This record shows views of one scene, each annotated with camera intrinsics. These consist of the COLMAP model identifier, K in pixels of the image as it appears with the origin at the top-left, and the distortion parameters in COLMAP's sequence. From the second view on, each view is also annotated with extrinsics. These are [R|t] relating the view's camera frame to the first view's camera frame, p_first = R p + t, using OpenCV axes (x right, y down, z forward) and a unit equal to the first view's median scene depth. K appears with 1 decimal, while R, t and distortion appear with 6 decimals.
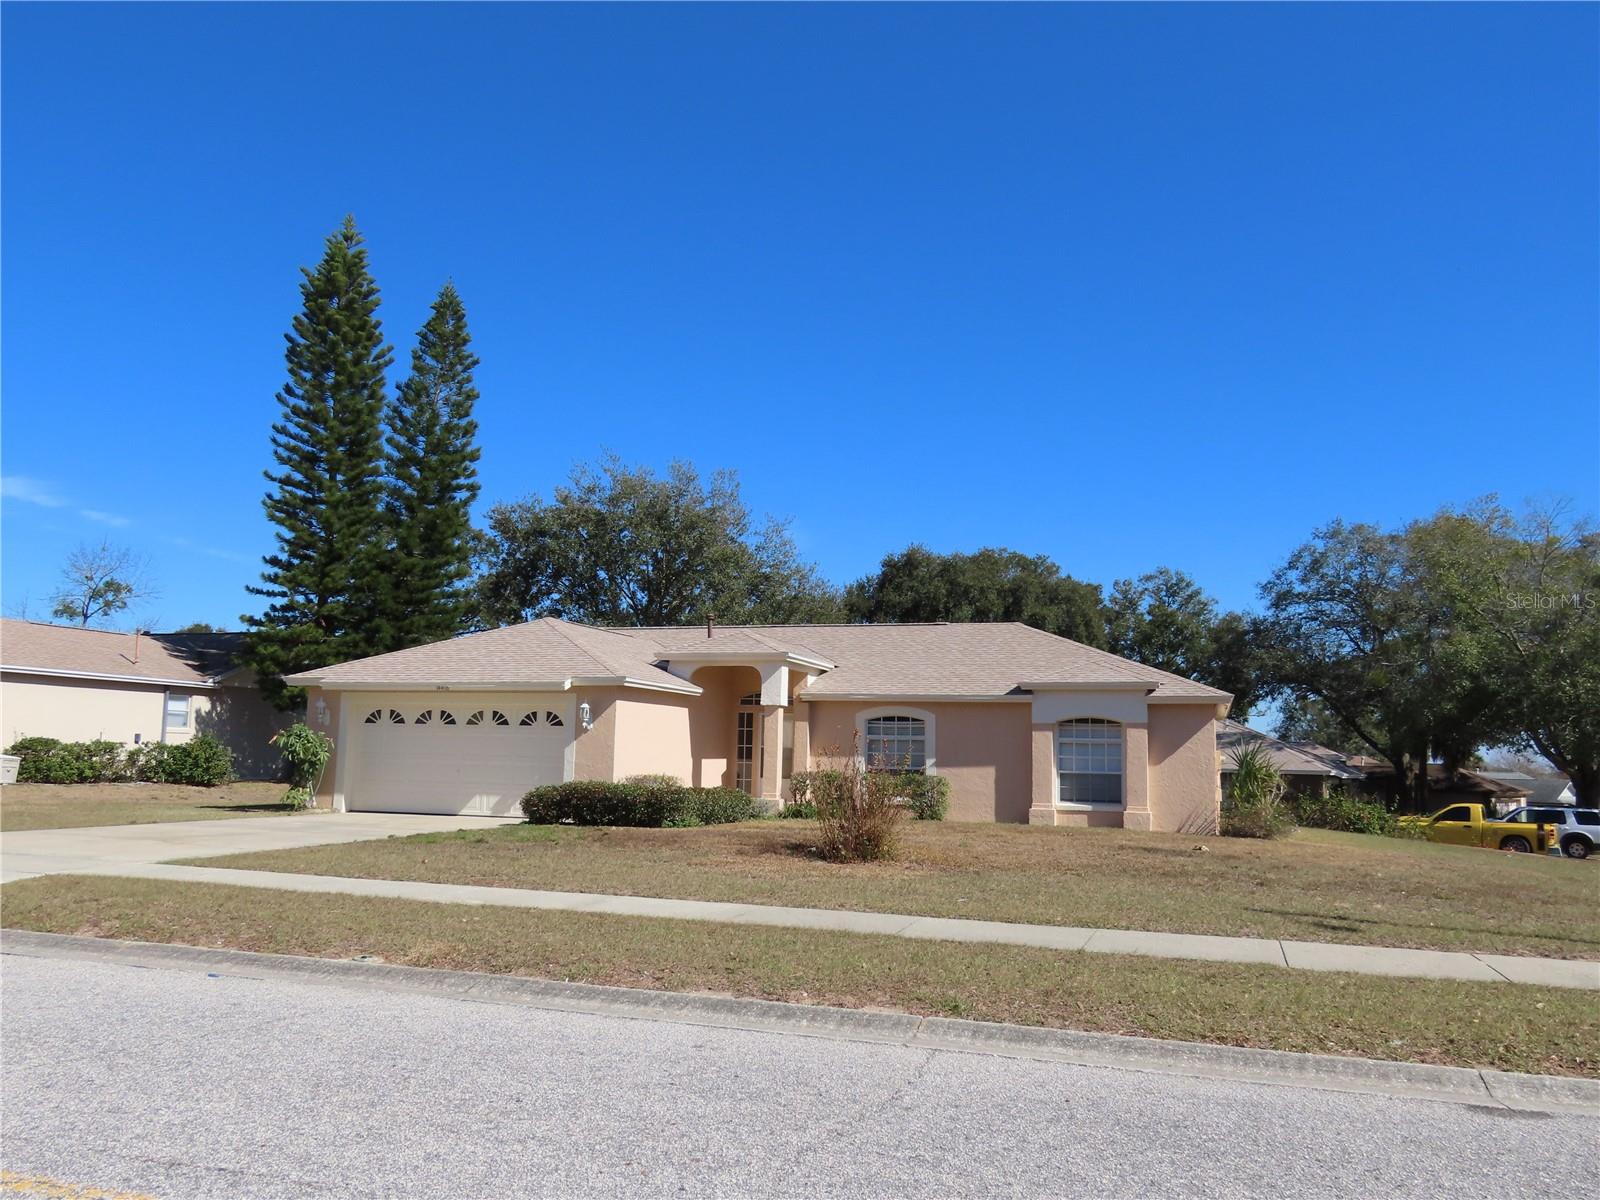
lens RADIAL K [[1202.7, 0, 826.1], [0, 1202.7, 602.3], [0, 0, 1]] dist [-0.007002, -0.003980]
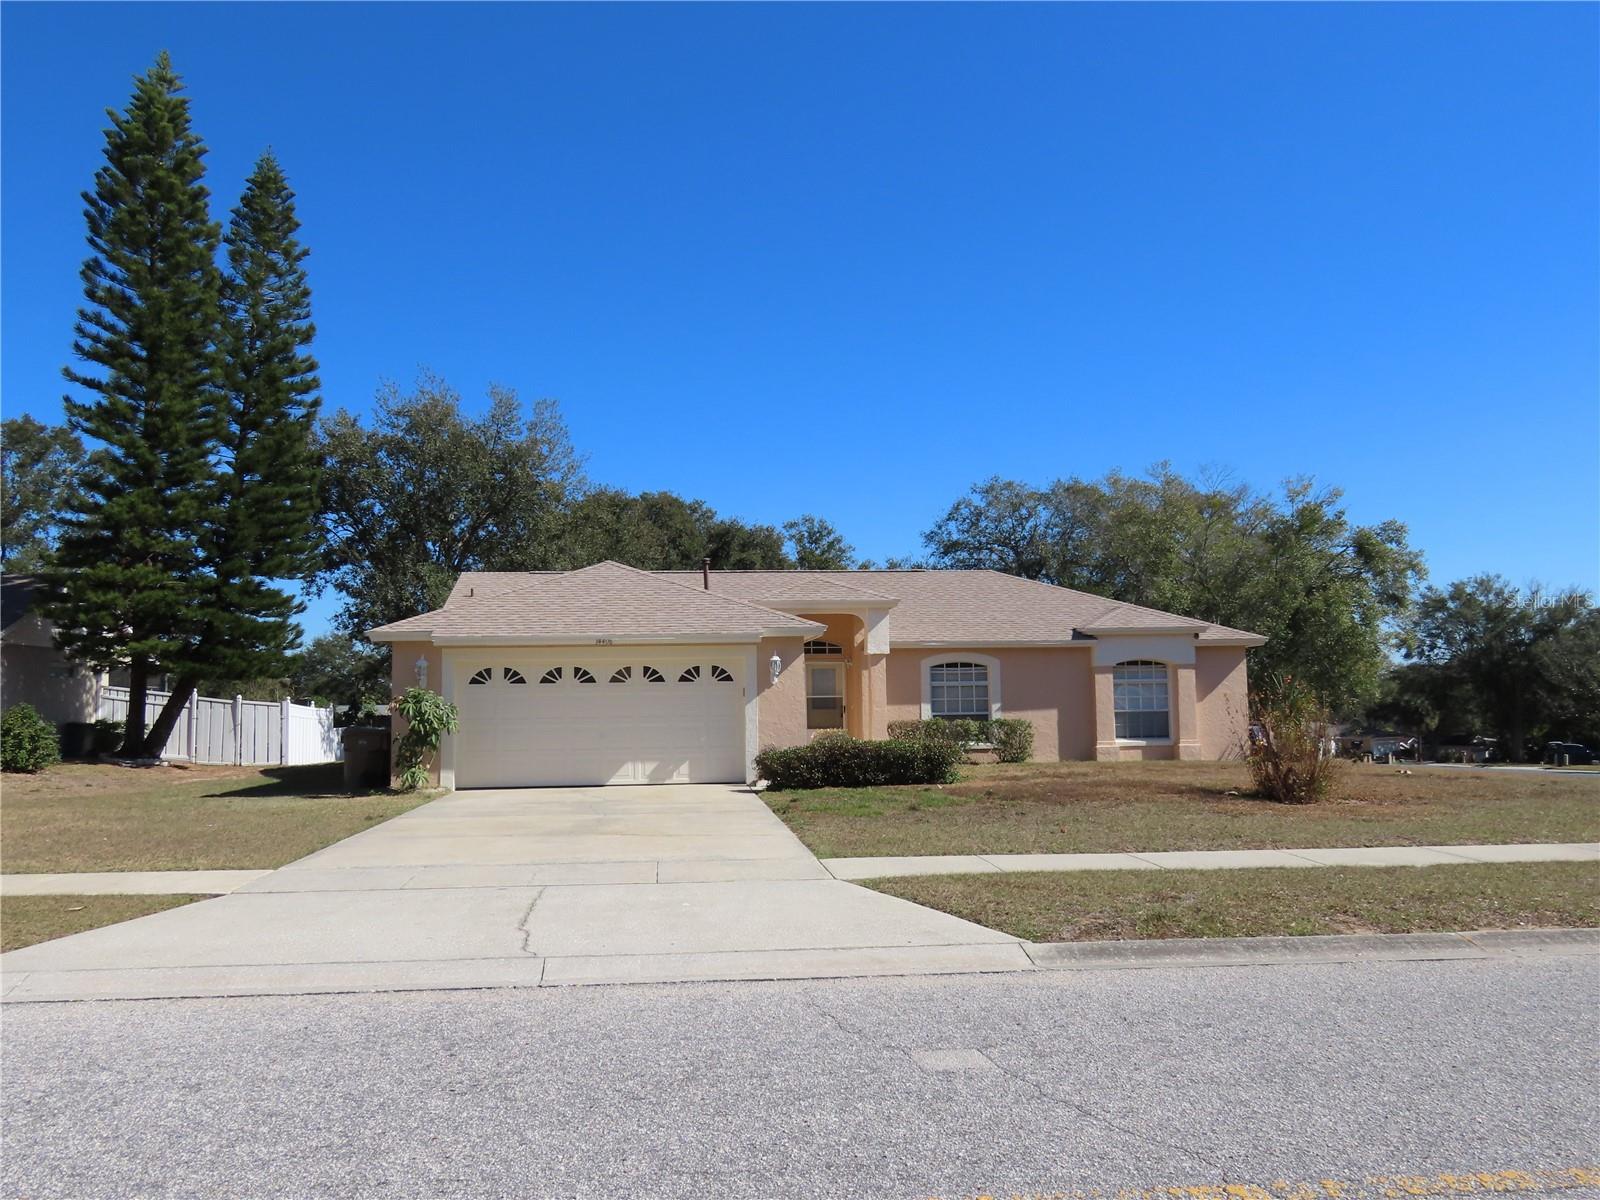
lens RADIAL K [[1202.7, 0, 826.1], [0, 1202.7, 602.3], [0, 0, 1]] dist [-0.007002, -0.003980]
pose [[0.922290, -0.002820, 0.386488, -0.453372], [-0.015268, 0.998927, 0.043723, 0.002088], [-0.386197, -0.046226, 0.921257, 0.122174]]
